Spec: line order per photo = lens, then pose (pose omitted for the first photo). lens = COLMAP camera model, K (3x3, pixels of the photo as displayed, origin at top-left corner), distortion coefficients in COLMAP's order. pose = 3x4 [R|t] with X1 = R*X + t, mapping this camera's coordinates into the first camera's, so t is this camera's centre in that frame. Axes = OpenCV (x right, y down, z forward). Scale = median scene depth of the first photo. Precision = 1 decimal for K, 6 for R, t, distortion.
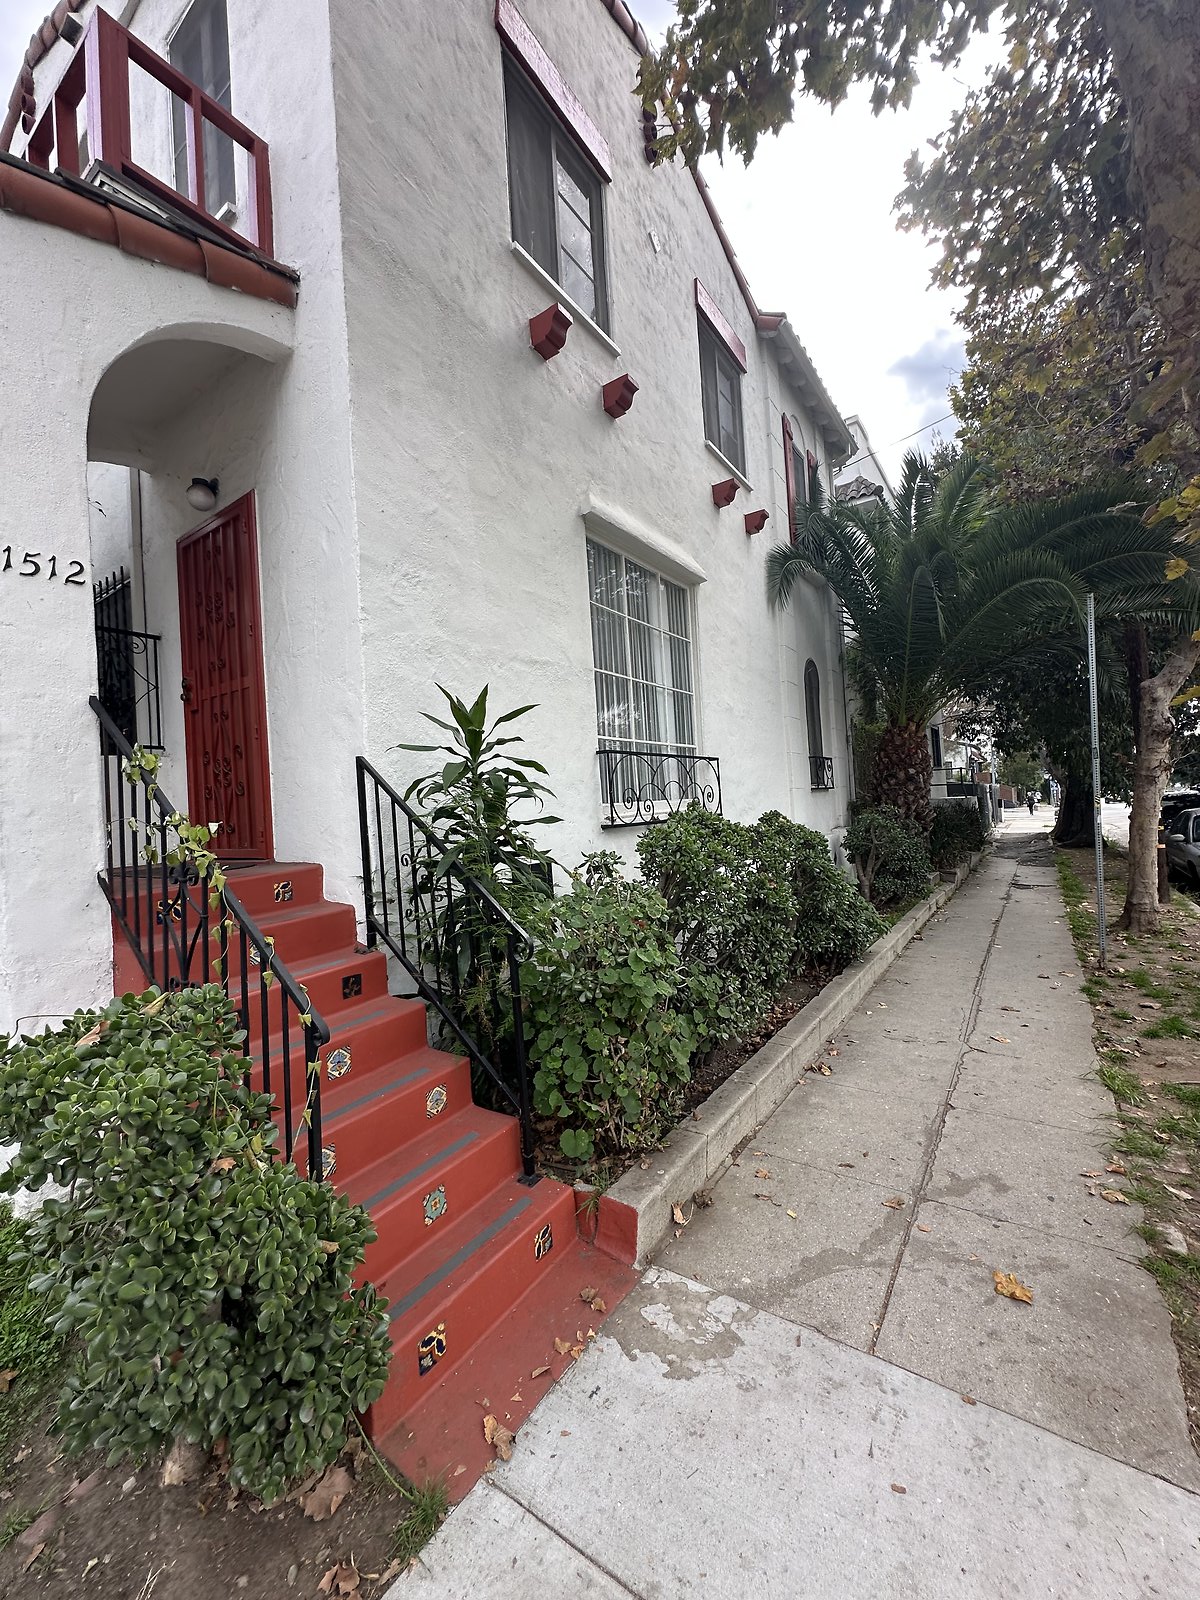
lens RADIAL K [[638.7, 0, 595.1], [0, 638.7, 798.6], [0, 0, 1]] dist [-0.003156, 0.001164]
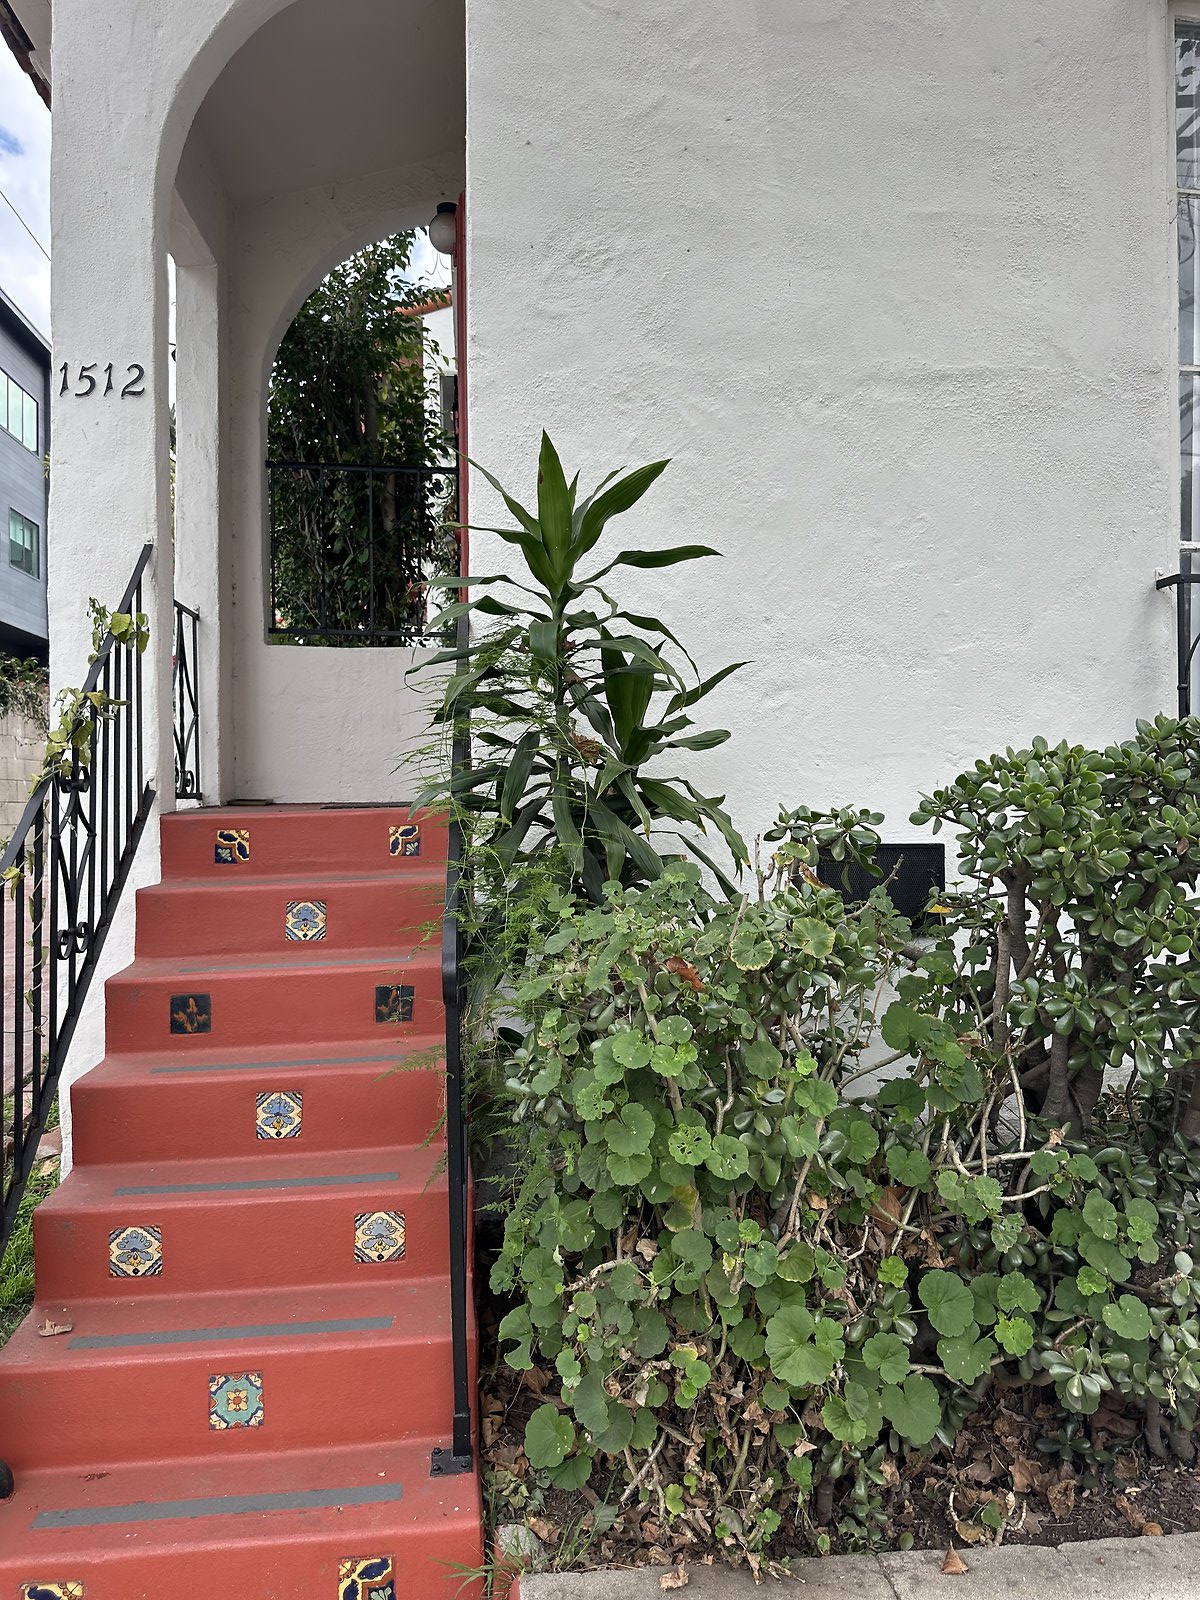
lens RADIAL K [[1132.5, 0, 593.2], [0, 1132.5, 801.2], [0, 0, 1]] dist [0.035719, -0.039013]
pose [[0.647544, 0.053459, -0.760151, 0.415605], [-0.022838, 0.998450, 0.050763, 0.042741], [0.761686, -0.015511, 0.647761, 0.383592]]
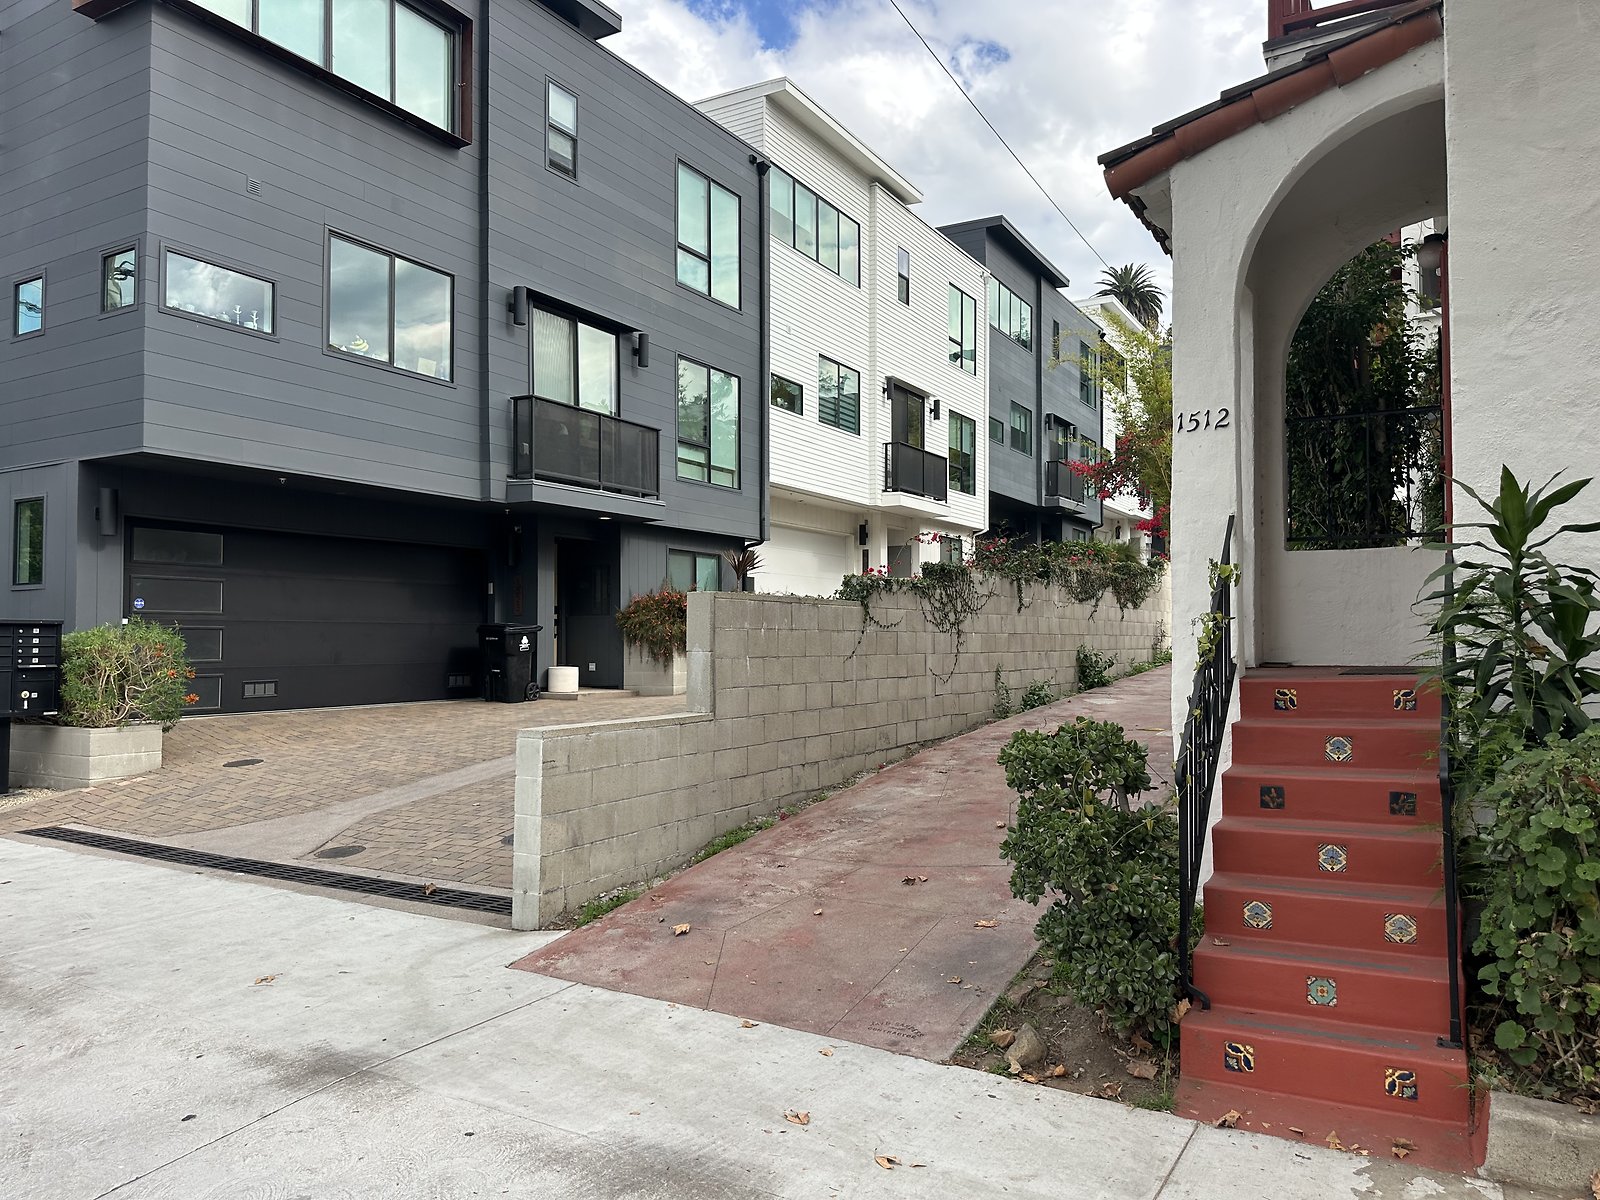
lens RADIAL K [[1132.5, 0, 812.1], [0, 1132.5, 604.0], [0, 0, 1]] dist [0.035719, -0.039013]
pose [[0.082982, 0.024563, -0.996248, 0.972546], [0.006691, 0.999660, 0.025204, -0.036429], [0.996529, -0.008758, 0.082789, 0.004998]]
